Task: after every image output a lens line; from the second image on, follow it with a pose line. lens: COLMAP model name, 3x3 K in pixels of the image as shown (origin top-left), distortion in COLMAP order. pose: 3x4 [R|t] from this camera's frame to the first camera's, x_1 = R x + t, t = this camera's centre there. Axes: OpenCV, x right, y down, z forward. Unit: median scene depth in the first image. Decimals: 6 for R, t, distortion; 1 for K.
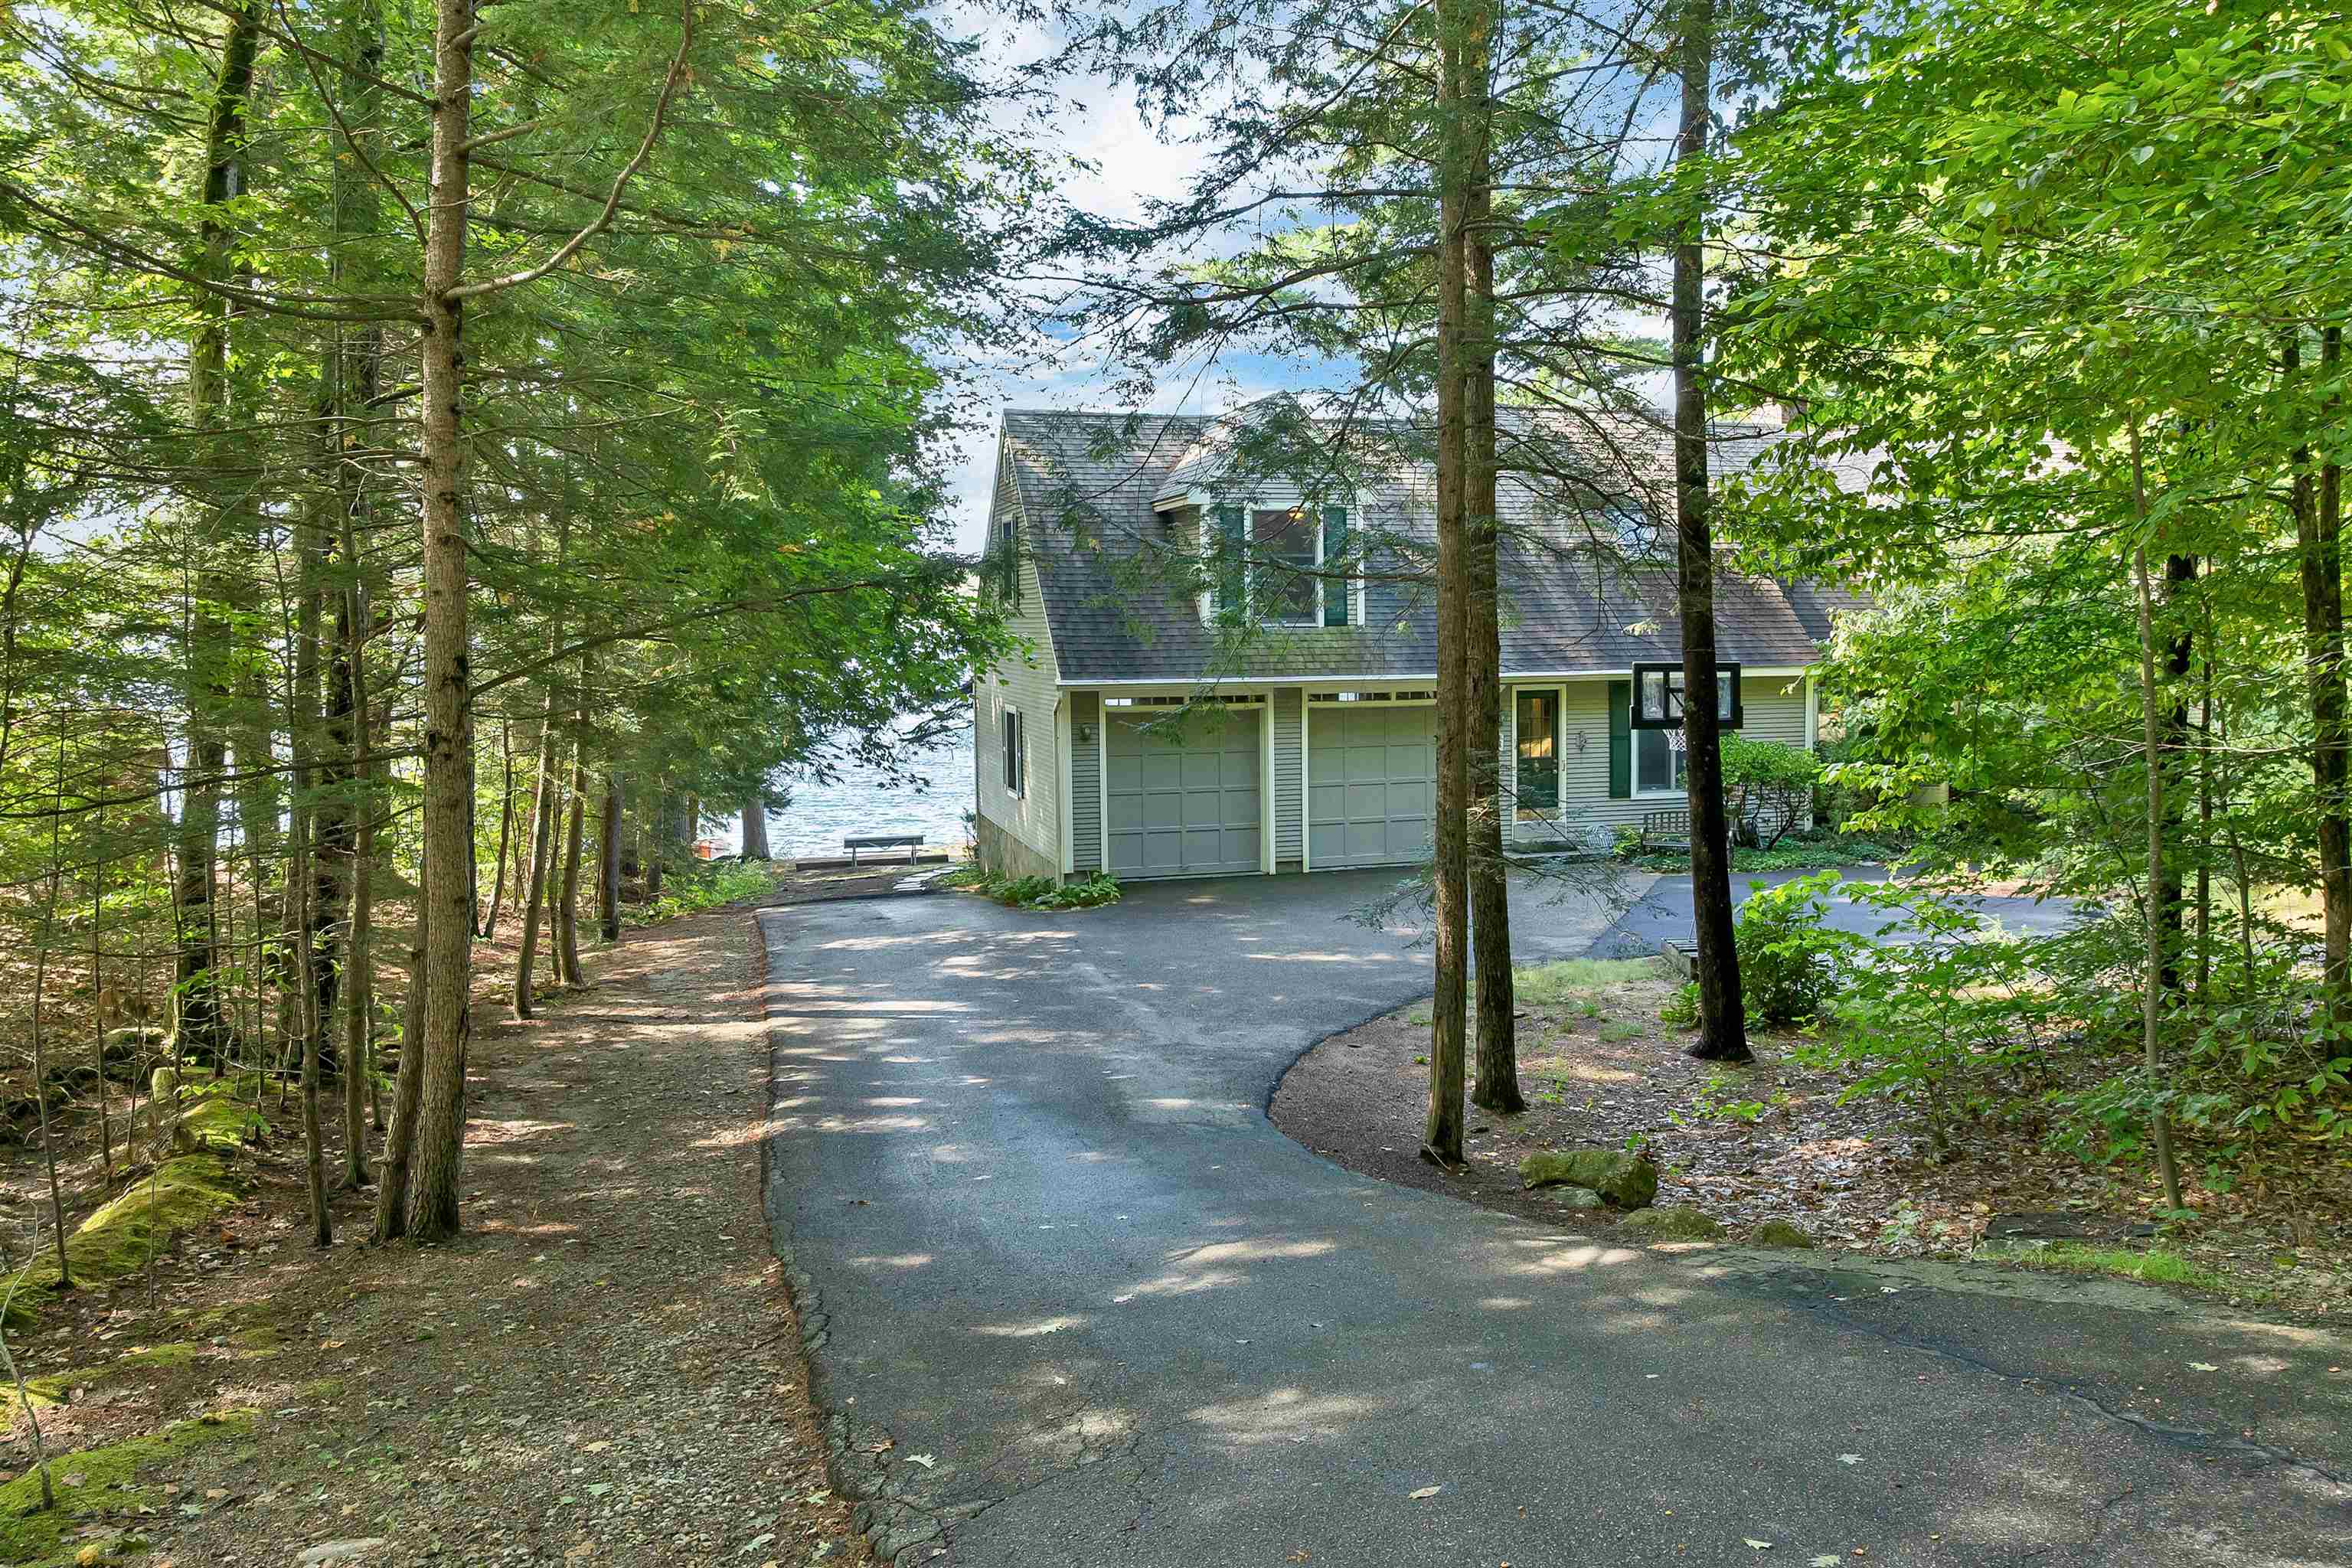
lens RADIAL K [[1706.4, 0, 1175.3], [0, 1706.4, 708.8], [0, 0, 1]] dist [-0.034703, -0.002291]
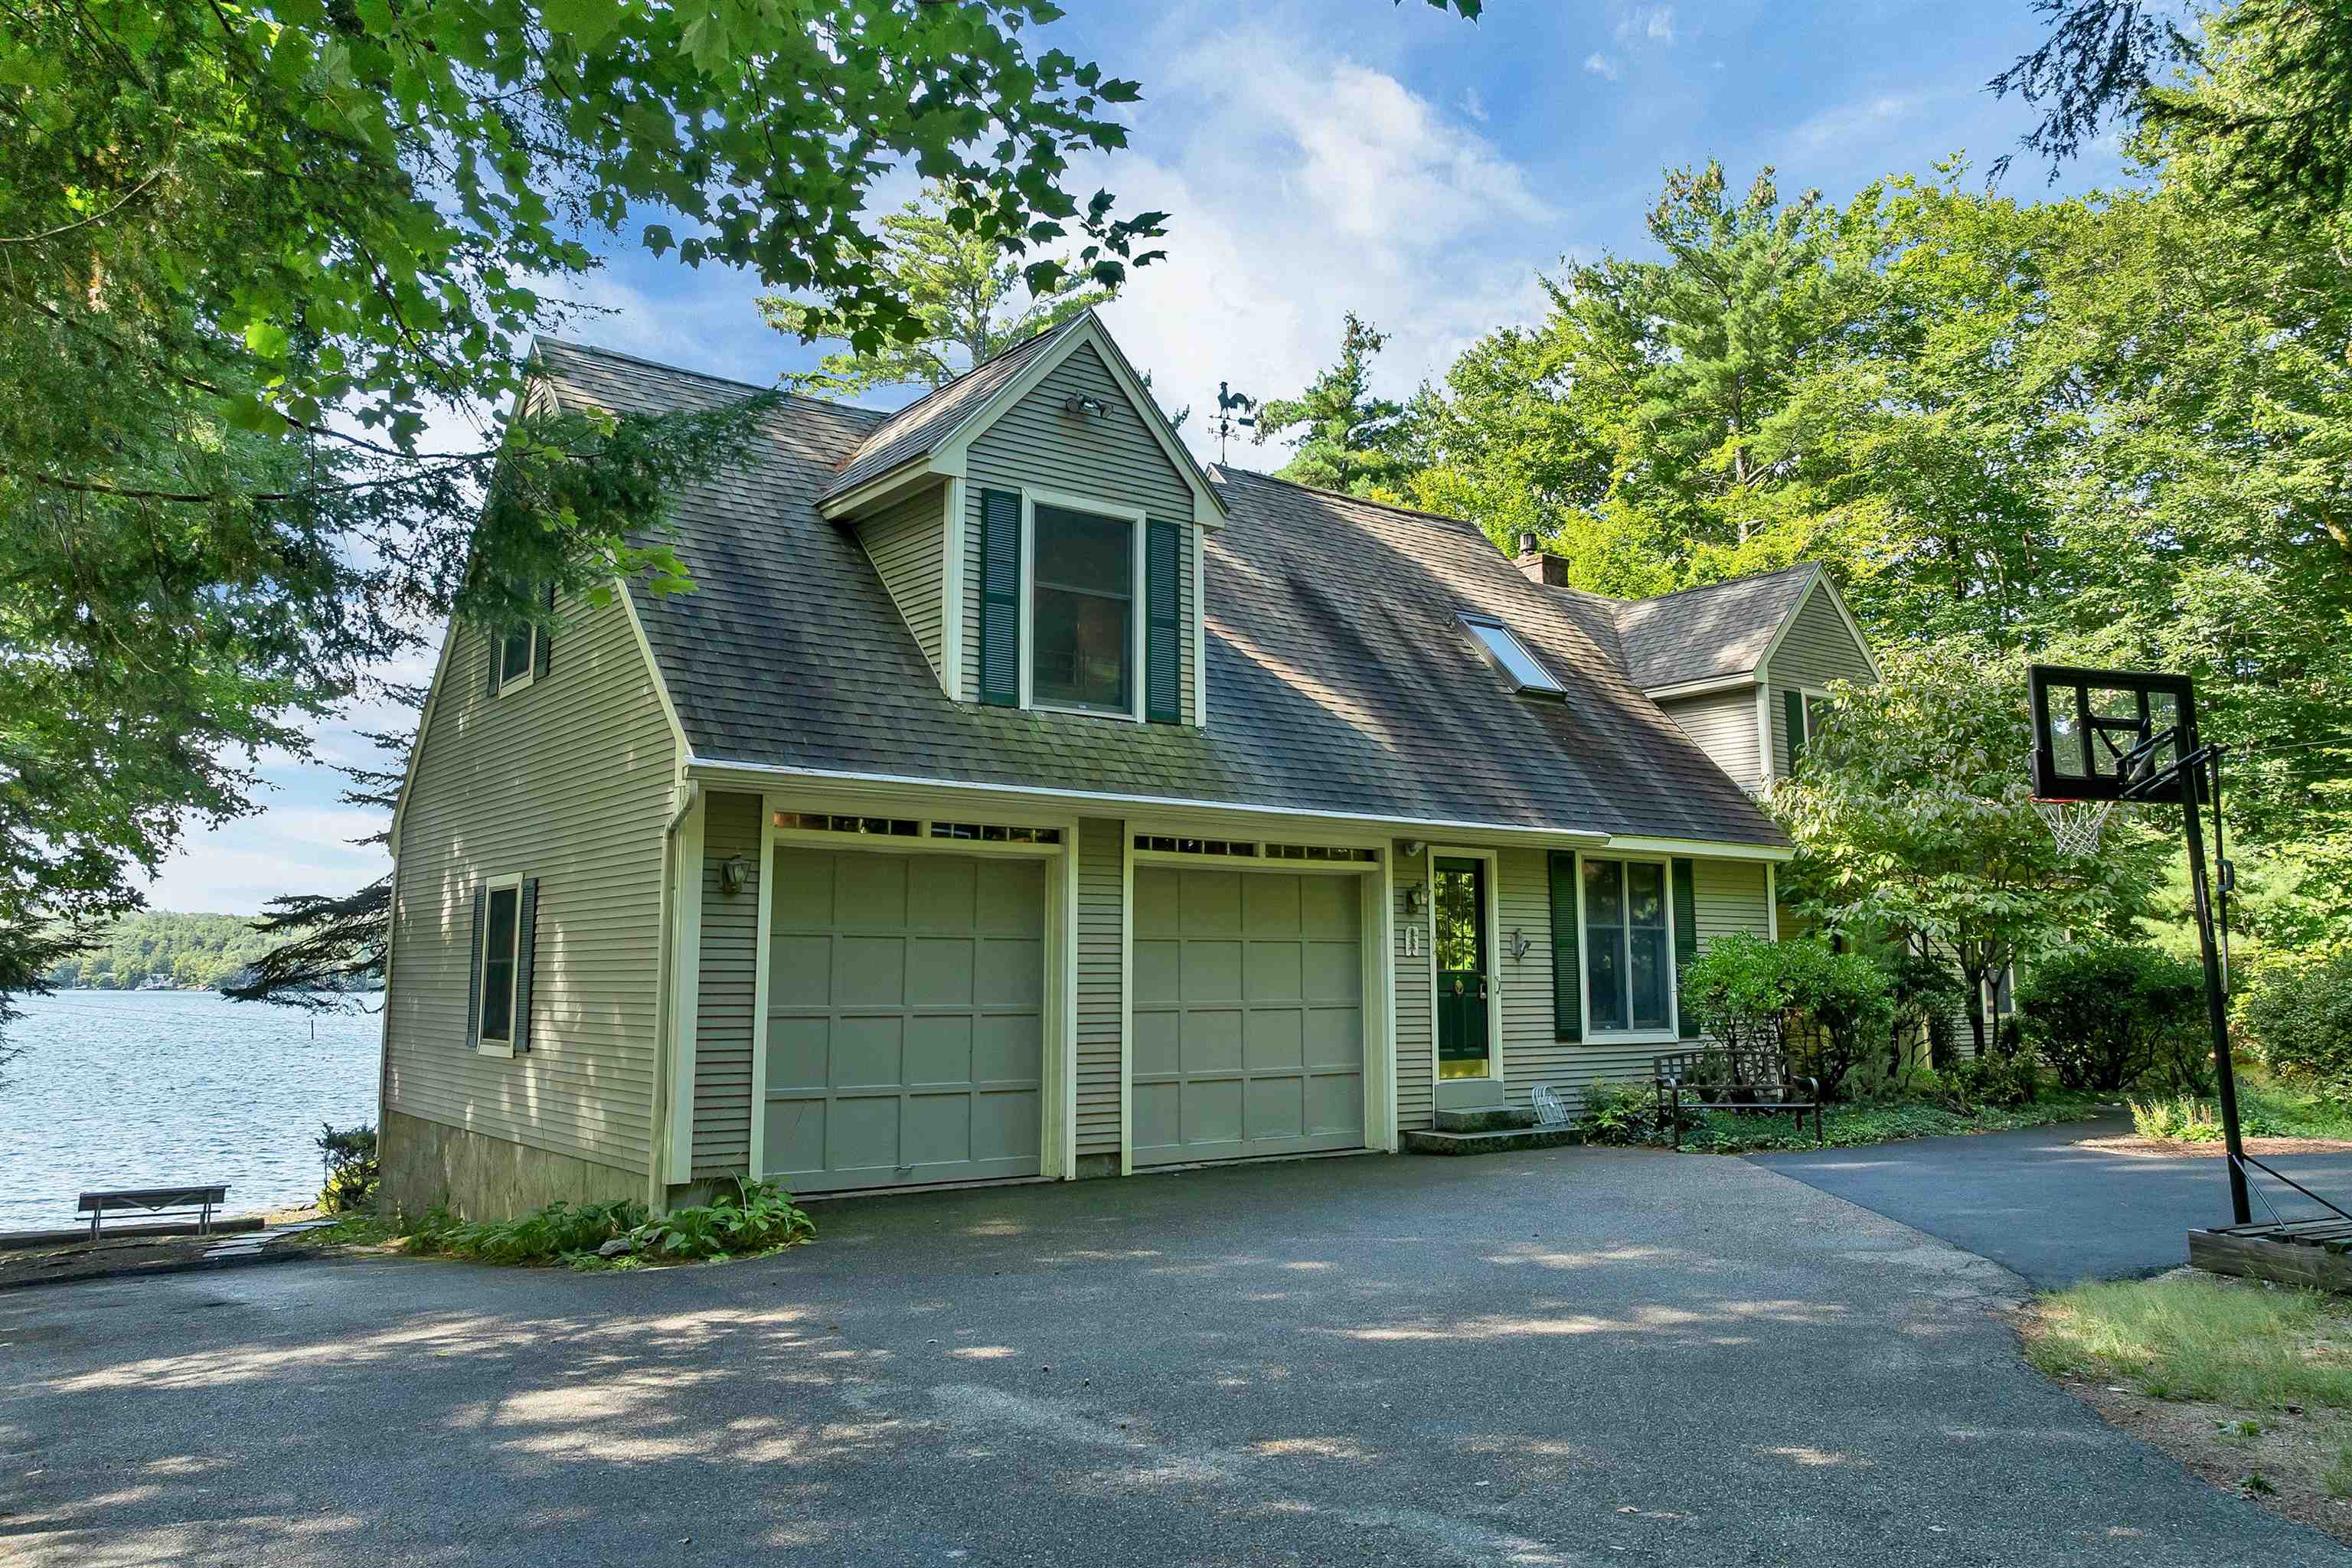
lens RADIAL K [[1706.4, 0, 1175.3], [0, 1706.4, 708.8], [0, 0, 1]] dist [-0.034703, -0.002291]
pose [[0.928119, 0.070117, 0.365620, -0.109956], [0.010547, 0.976757, -0.214091, 0.068112], [-0.372133, 0.202558, 0.905807, 0.493095]]
